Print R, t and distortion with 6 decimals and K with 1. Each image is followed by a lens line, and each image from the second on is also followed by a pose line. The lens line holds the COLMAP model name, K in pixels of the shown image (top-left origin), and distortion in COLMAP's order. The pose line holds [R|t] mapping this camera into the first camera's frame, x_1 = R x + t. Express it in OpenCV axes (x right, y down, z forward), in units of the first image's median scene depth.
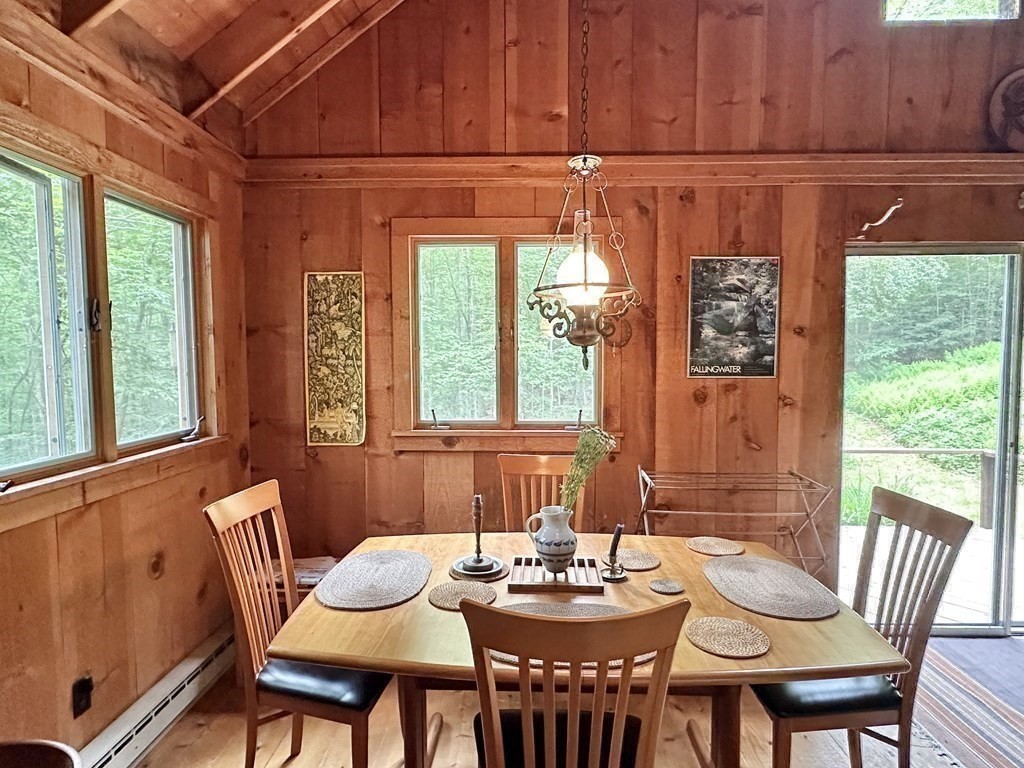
lens RADIAL K [[565.2, 0, 508.9], [0, 565.2, 387.1], [0, 0, 1]] dist [0.004731, 0.000377]
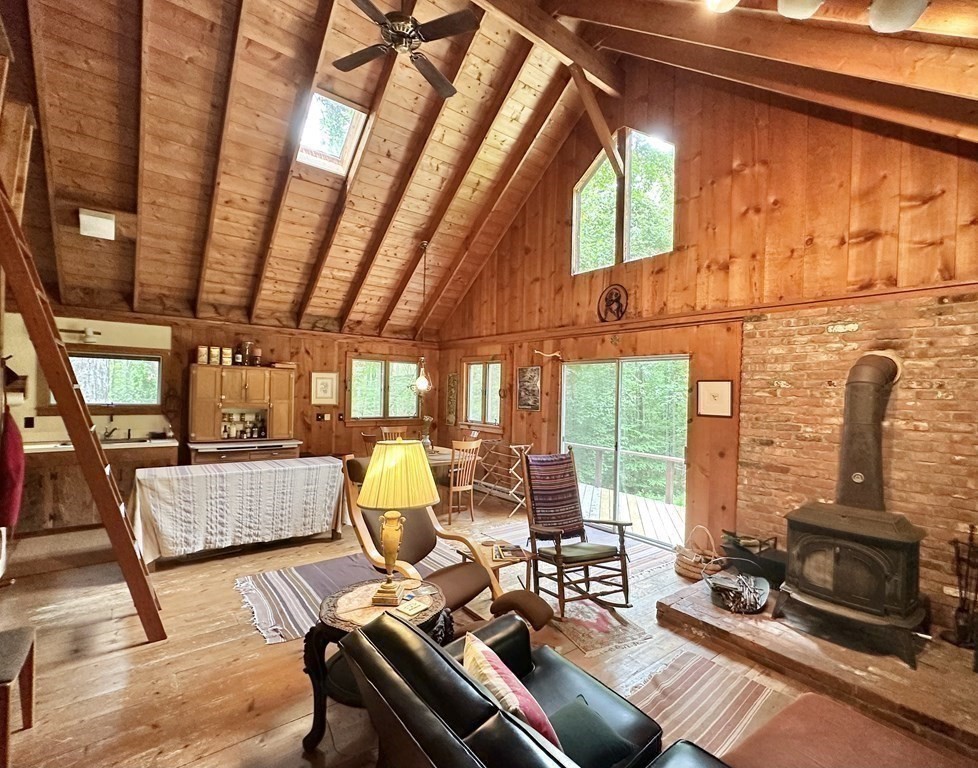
lens RADIAL K [[446.2, 0, 499.3], [0, 446.2, 390.0], [0, 0, 1]] dist [0.000951, 0.000290]
pose [[0.644427, 0.012915, -0.764557, 1.862356], [-0.065048, 0.997159, -0.037983, -0.022728], [0.761894, 0.074210, 0.643436, -0.480999]]
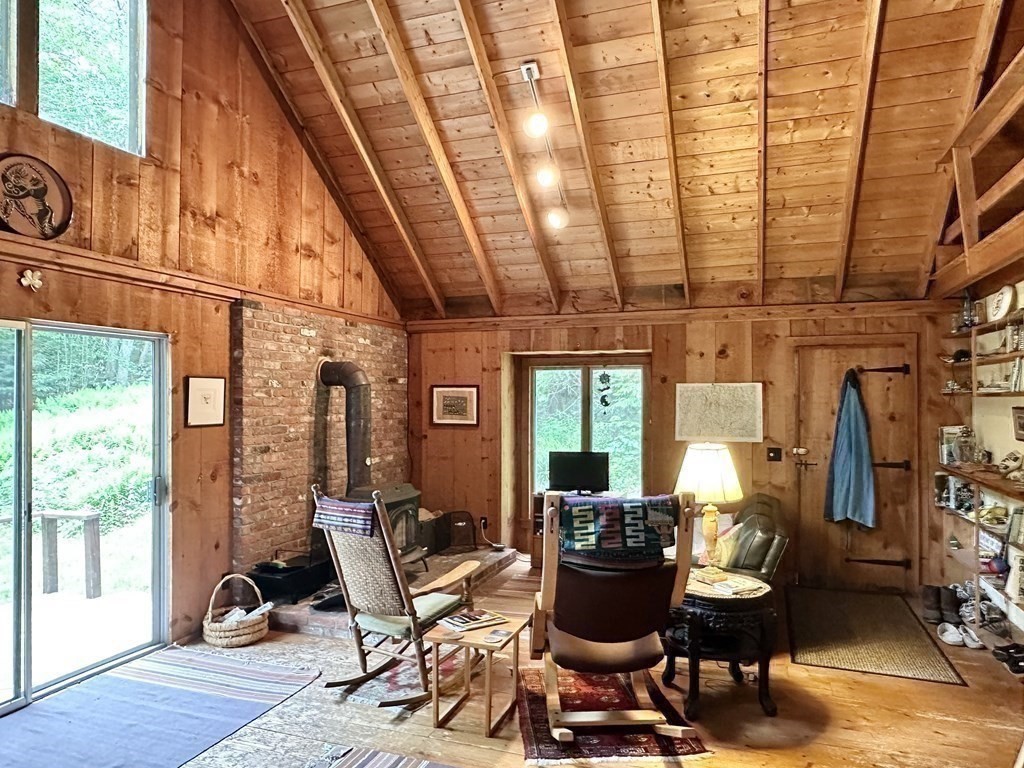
lens RADIAL K [[680.7, 0, 513.2], [0, 680.7, 386.6], [0, 0, 1]] dist [-0.009975, 0.002978]
pose [[0.325910, 0.017300, 0.945242, 0.018534], [0.046998, 0.998300, -0.034476, -0.040362], [-0.944232, 0.055661, 0.324543, -0.229288]]
